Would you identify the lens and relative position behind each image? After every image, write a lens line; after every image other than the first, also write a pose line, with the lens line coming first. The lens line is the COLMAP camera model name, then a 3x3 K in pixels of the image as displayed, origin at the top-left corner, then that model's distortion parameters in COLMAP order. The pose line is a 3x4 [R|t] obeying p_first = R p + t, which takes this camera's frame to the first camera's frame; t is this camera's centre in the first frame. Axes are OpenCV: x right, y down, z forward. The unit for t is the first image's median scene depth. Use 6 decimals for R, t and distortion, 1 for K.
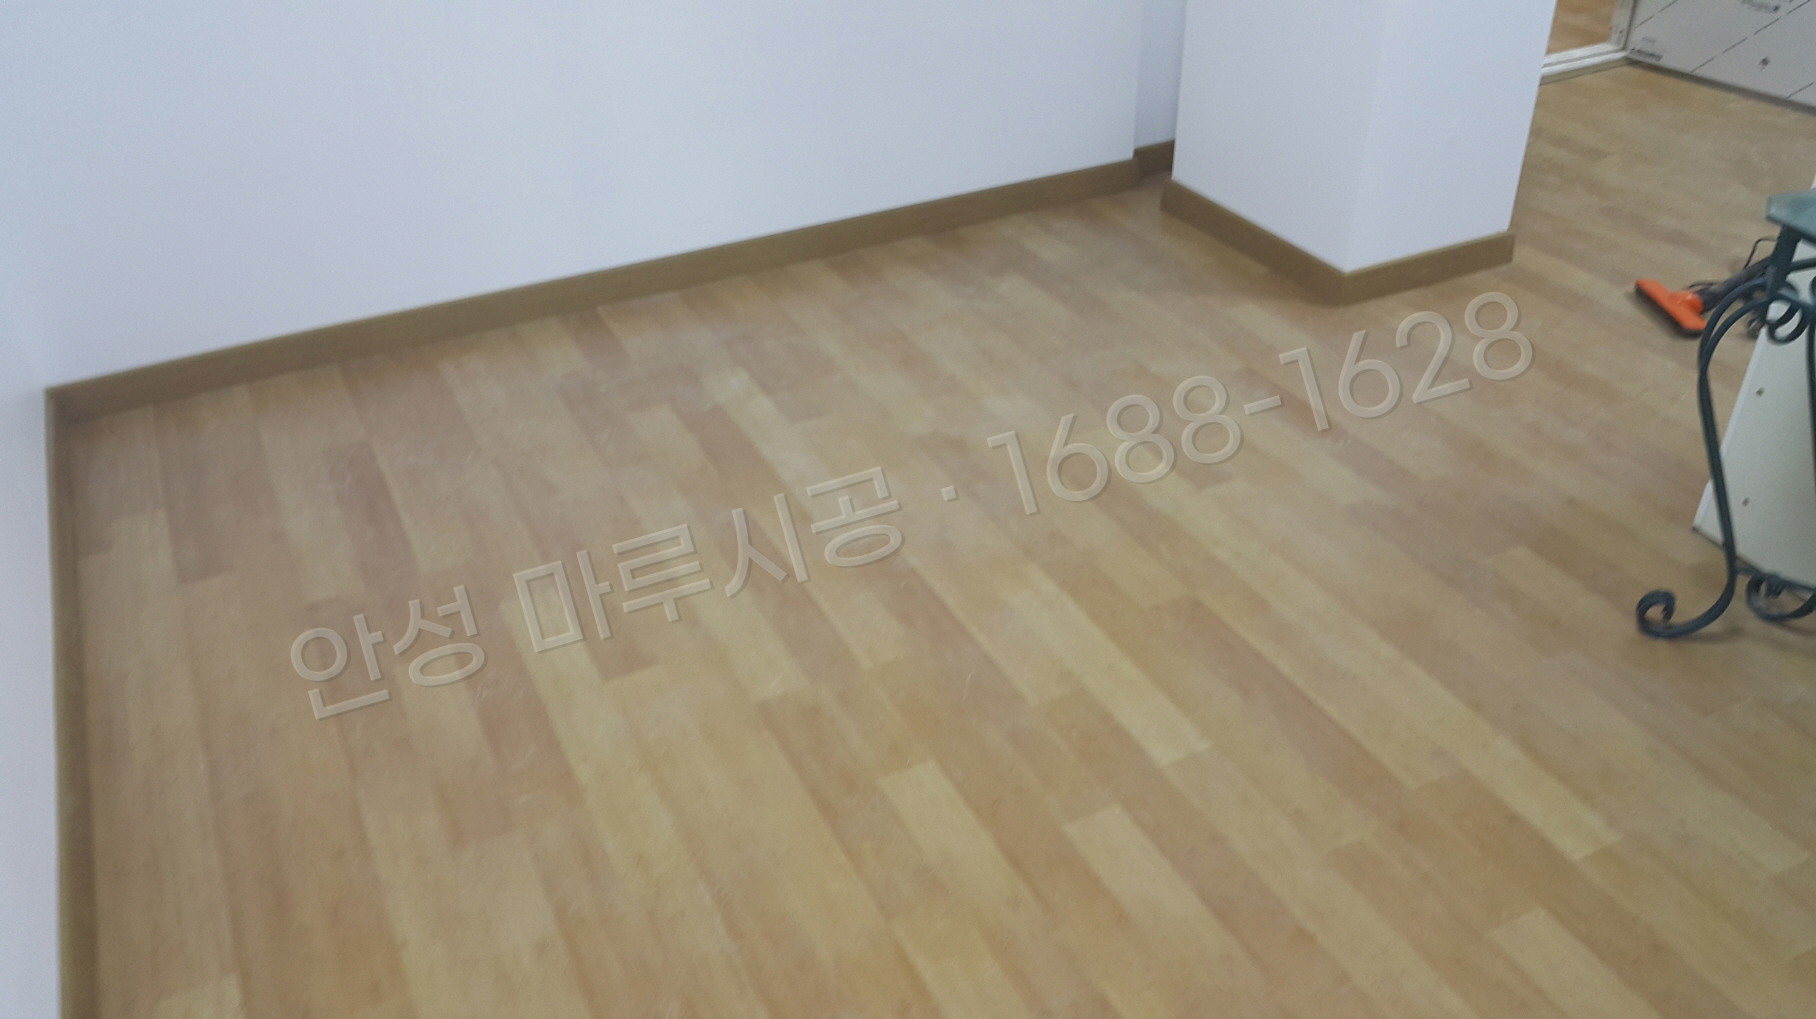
lens RADIAL K [[1482.3, 0, 915.6], [0, 1482.3, 501.0], [0, 0, 1]] dist [0.137397, -0.296430]
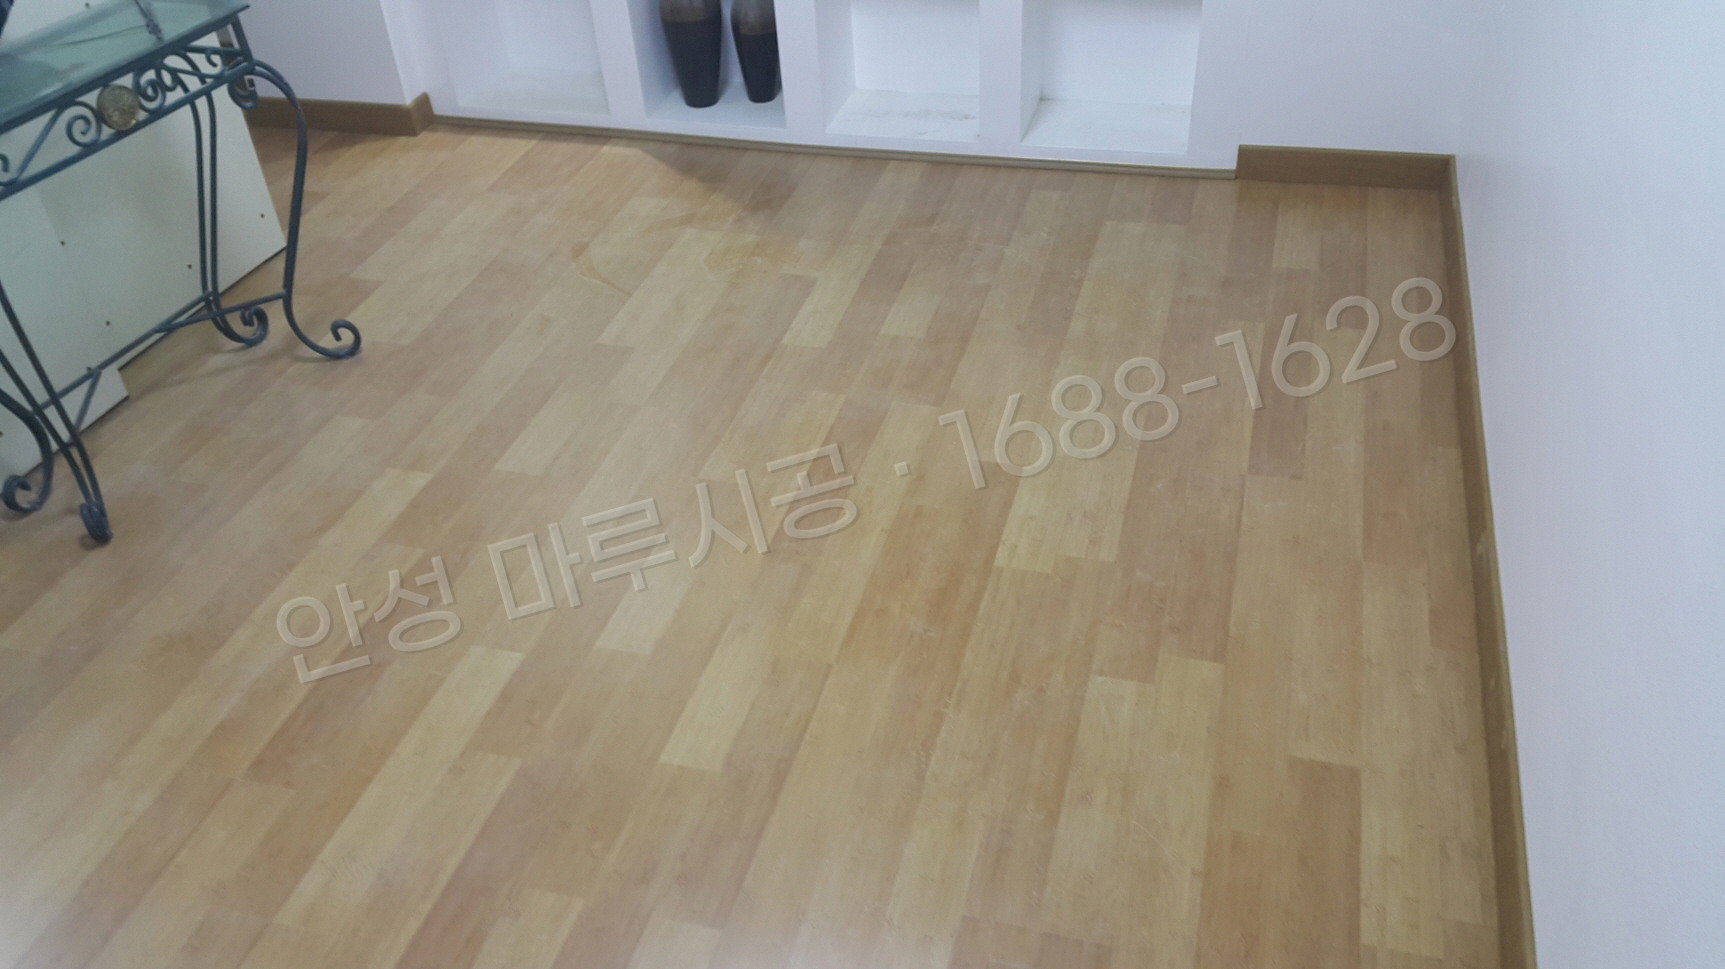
lens RADIAL K [[1408.0, 0, 869.7], [0, 1408.0, 476.4], [0, 0, 1]] dist [0.137397, -0.296430]
pose [[-0.741722, -0.355499, 0.568742, -0.557632], [0.418863, 0.416763, 0.806761, -0.598739], [-0.523834, 0.836617, -0.160217, 0.934807]]
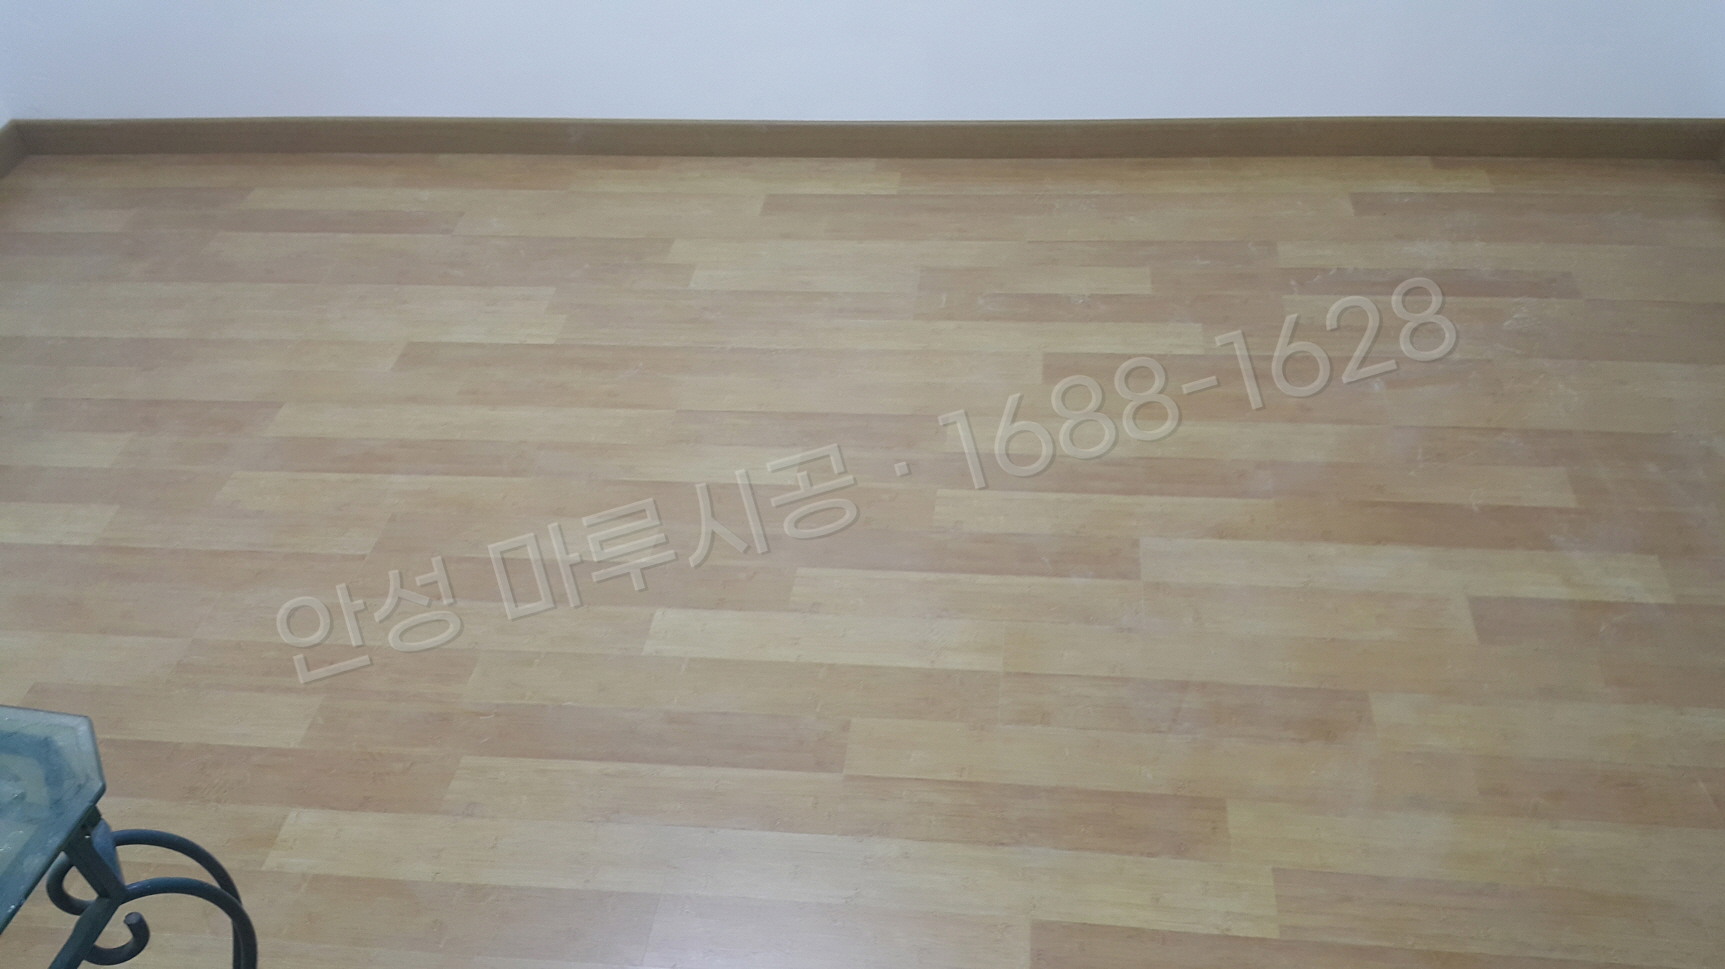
lens RADIAL K [[1408.0, 0, 869.7], [0, 1408.0, 476.4], [0, 0, 1]] dist [0.137397, -0.296430]
pose [[-0.547259, 0.585011, -0.598557, 0.620492], [-0.392233, 0.452497, 0.800874, -0.710215], [0.739365, 0.673059, -0.018173, 1.074295]]
